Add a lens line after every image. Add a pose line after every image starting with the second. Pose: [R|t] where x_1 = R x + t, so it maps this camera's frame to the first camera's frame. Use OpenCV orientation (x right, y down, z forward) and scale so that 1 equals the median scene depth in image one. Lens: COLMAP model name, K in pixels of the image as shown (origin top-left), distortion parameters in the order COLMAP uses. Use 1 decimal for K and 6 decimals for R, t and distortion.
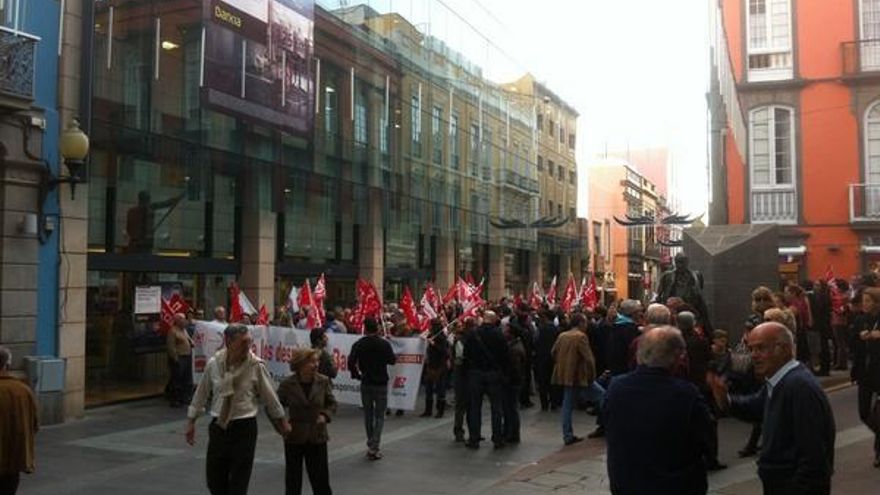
lens RADIAL K [[840.8, 0, 437.4], [0, 840.8, 250.3], [0, 0, 1]] dist [-0.036410, 0.000000]
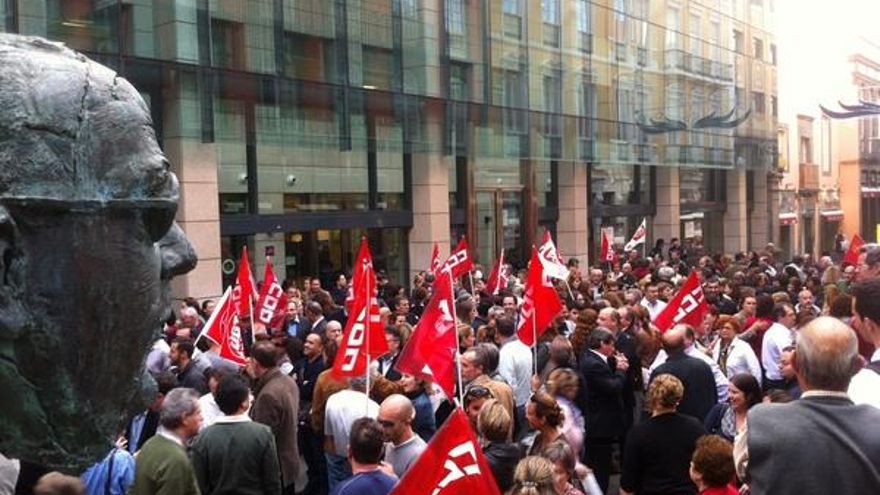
lens RADIAL K [[840.8, 0, 440.6], [0, 840.8, 240.3], [0, 0, 1]] dist [-0.036410, 0.000000]
pose [[0.956256, -0.016261, -0.292080, 0.126413], [0.042377, 0.995622, 0.083309, -0.002540], [0.289446, -0.092042, 0.952759, 0.313819]]
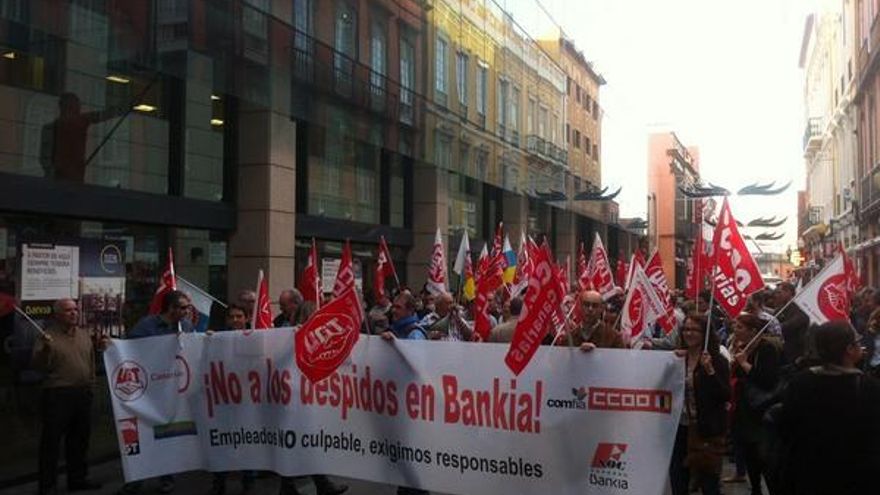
lens RADIAL K [[840.8, 0, 440.4], [0, 840.8, 238.0], [0, 0, 1]] dist [-0.036410, 0.000000]
pose [[0.999670, 0.000169, 0.025684, -0.050605], [-0.000051, 0.999990, -0.004579, 0.015923], [-0.025685, 0.004576, 0.999660, 0.197028]]
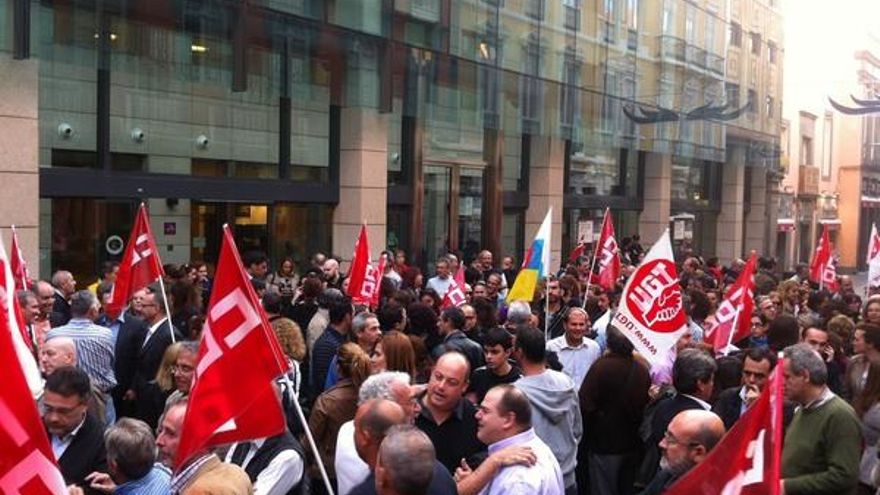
lens RADIAL K [[840.8, 0, 456.8], [0, 840.8, 243.1], [0, 0, 1]] dist [-0.036410, 0.000000]
pose [[0.967935, 0.031690, -0.249192, 0.117016], [-0.009161, 0.995804, 0.091053, 0.010060], [0.251032, -0.085851, 0.964164, 0.404169]]
